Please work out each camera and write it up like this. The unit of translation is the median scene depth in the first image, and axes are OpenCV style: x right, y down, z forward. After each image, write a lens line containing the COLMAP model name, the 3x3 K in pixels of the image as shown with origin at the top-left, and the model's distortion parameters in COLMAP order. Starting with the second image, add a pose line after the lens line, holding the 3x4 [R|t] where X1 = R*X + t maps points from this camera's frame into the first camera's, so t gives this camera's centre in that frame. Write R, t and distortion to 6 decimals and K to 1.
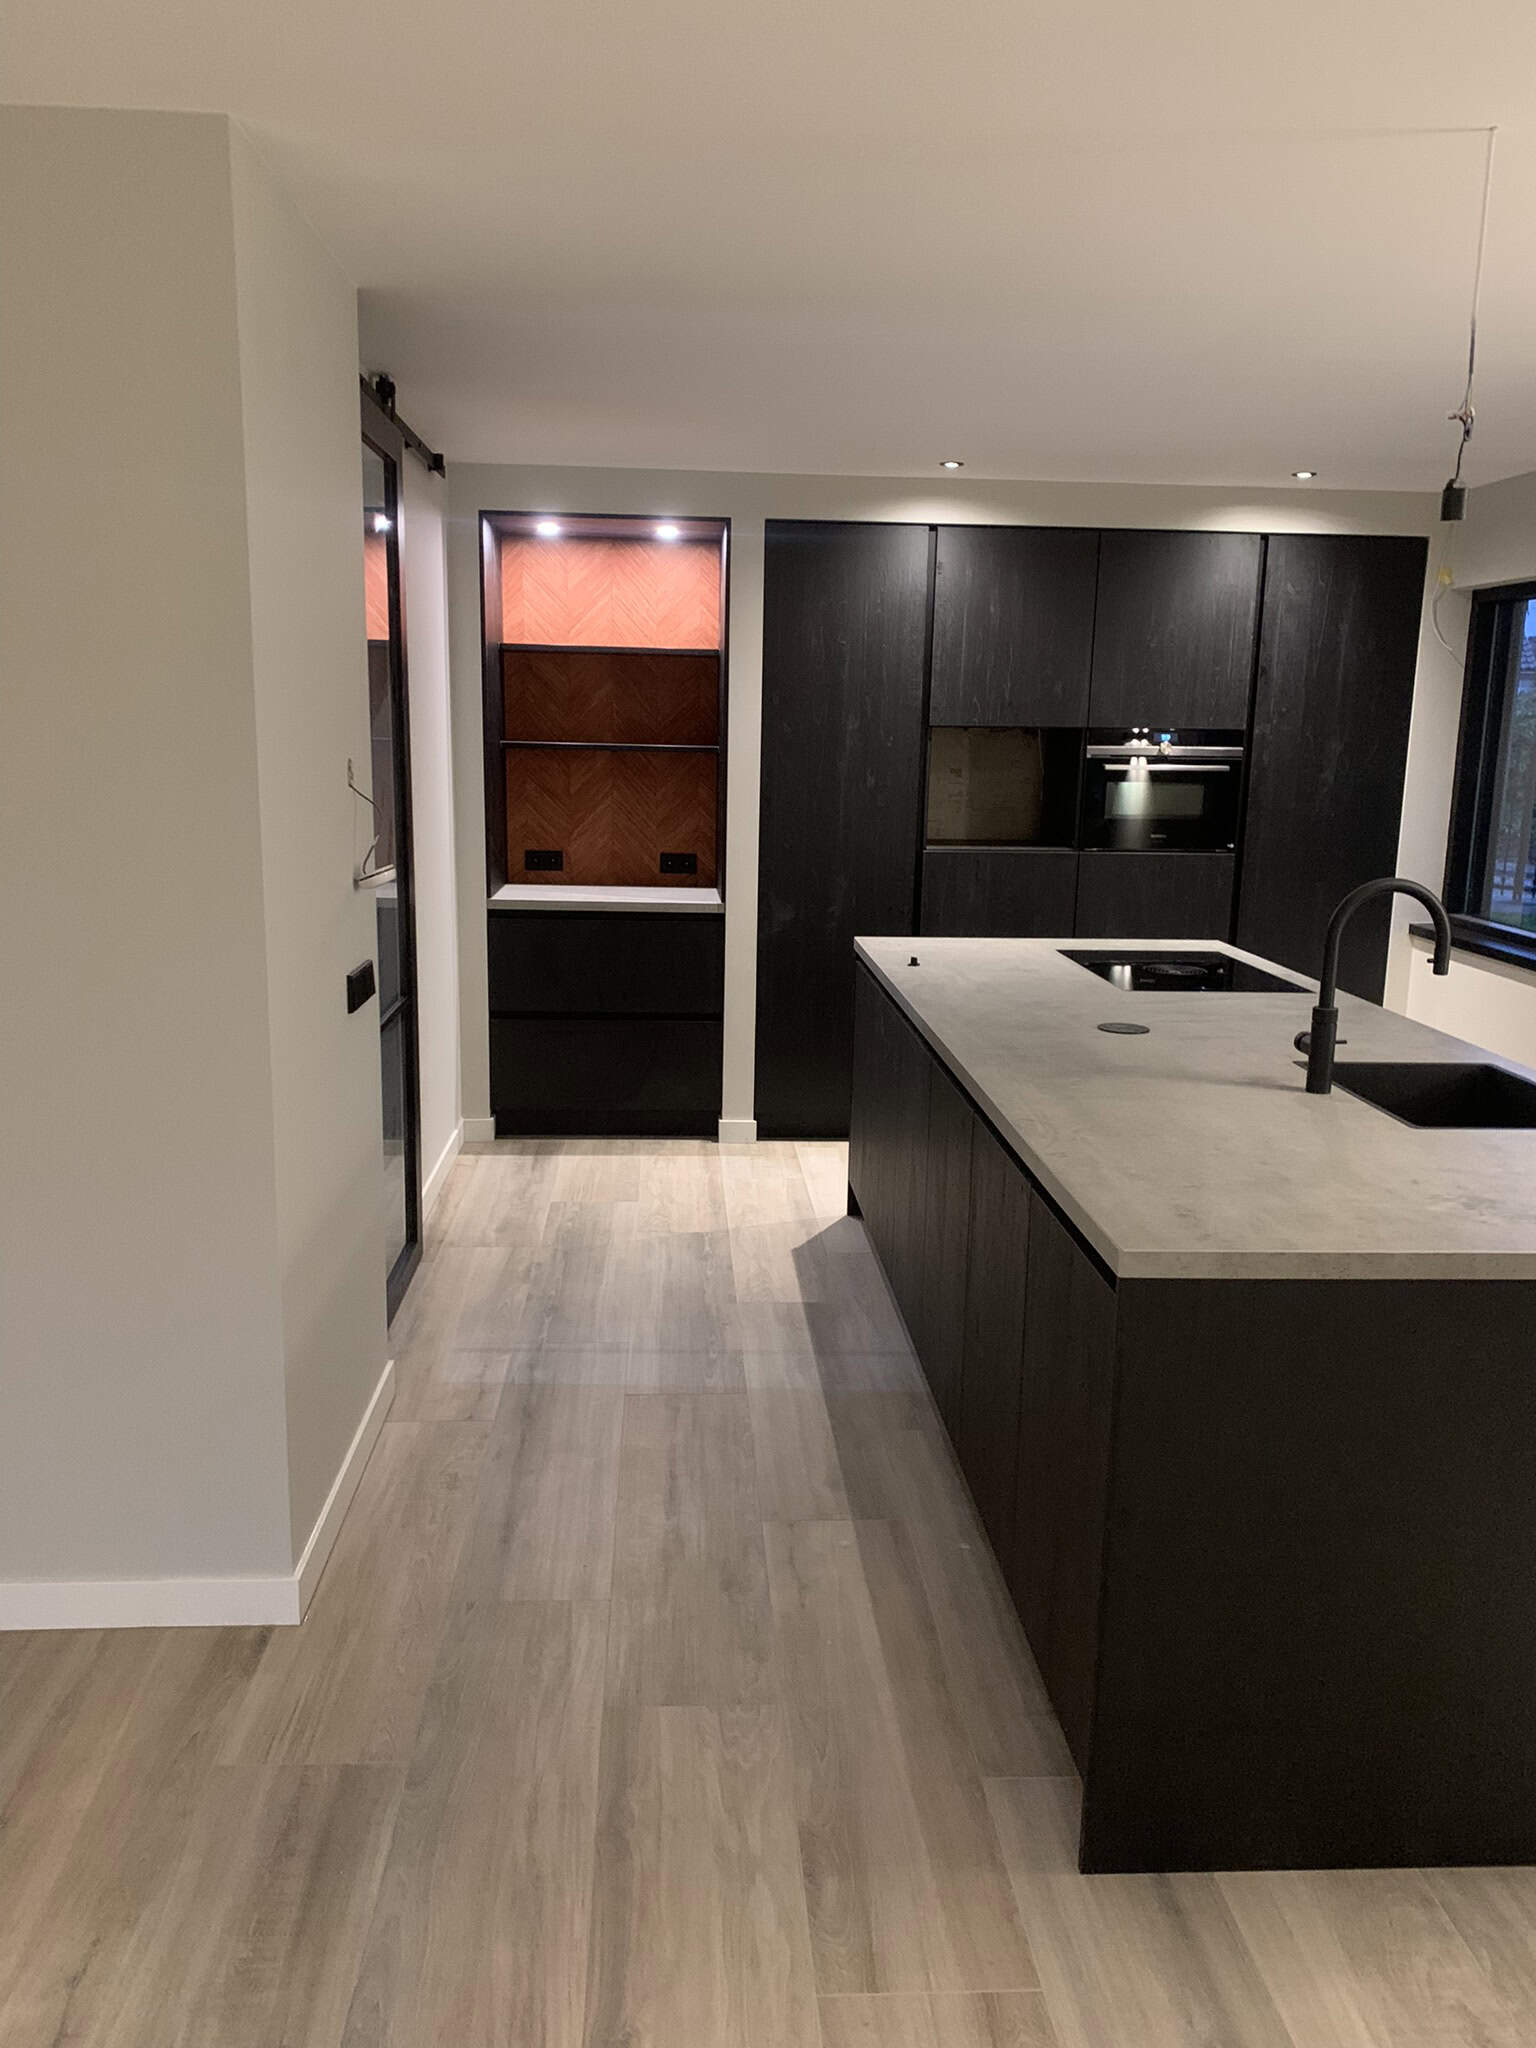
lens RADIAL K [[1565.4, 0, 768.4], [0, 1565.4, 1045.0], [0, 0, 1]] dist [0.031847, -0.059493]
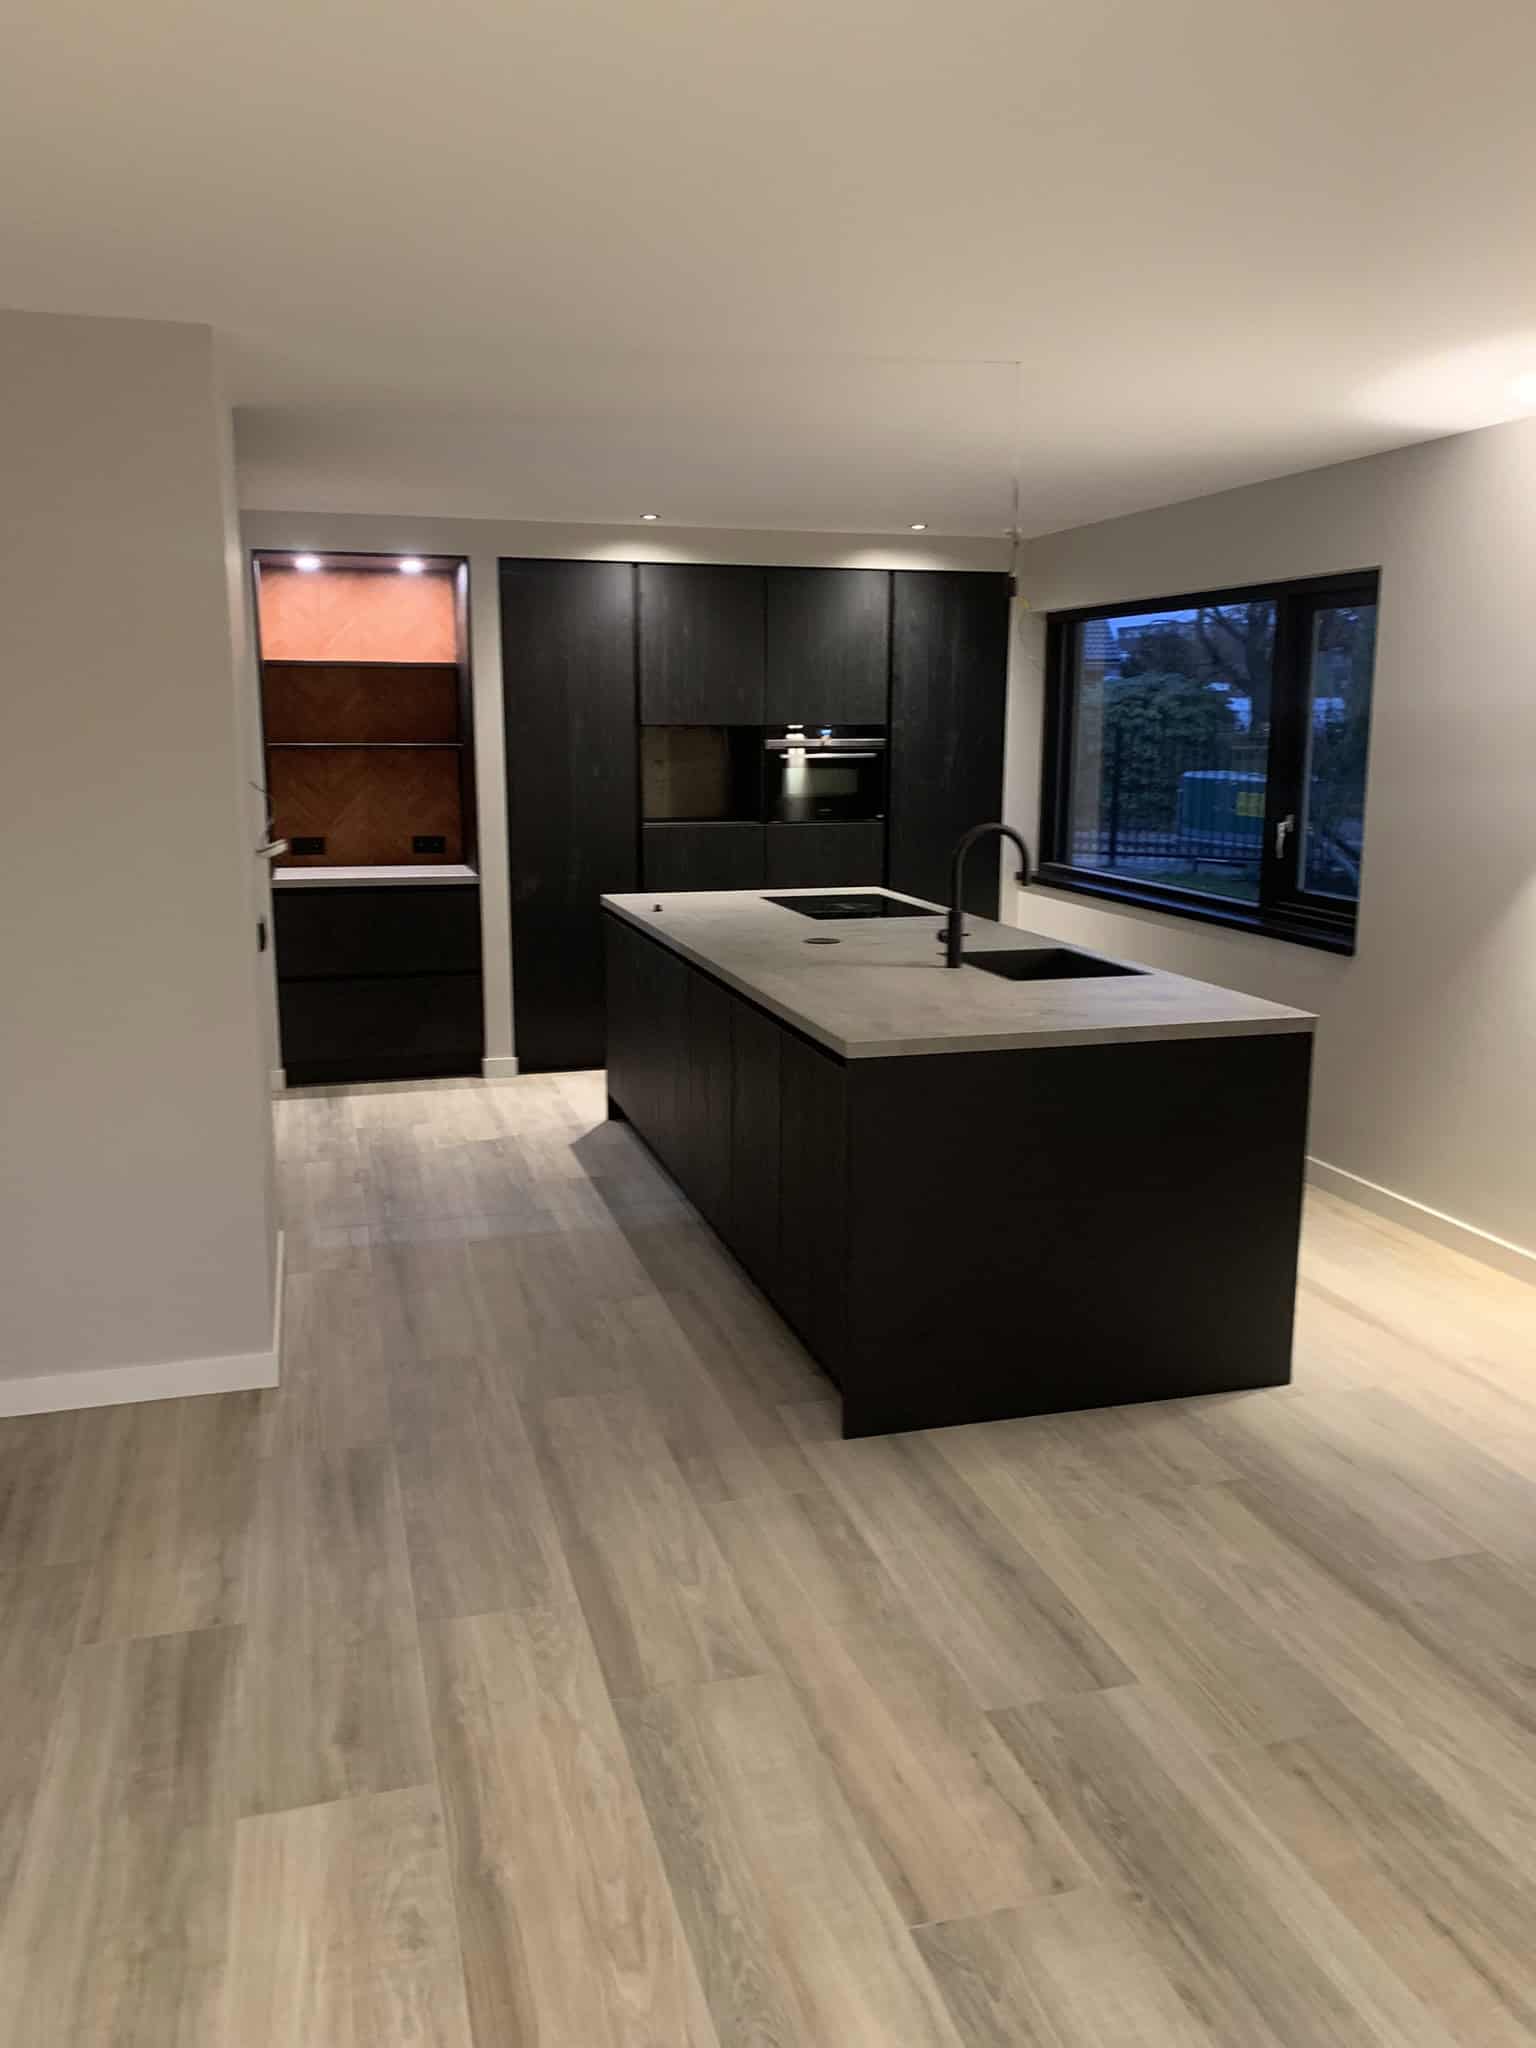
lens RADIAL K [[1554.4, 0, 796.8], [0, 1554.4, 1019.8], [0, 0, 1]] dist [0.075277, -0.104878]
pose [[0.971328, -0.060785, 0.229843, -0.077103], [0.063051, 0.998007, -0.002522, 0.039563], [-0.229232, 0.016942, 0.973224, -0.225768]]
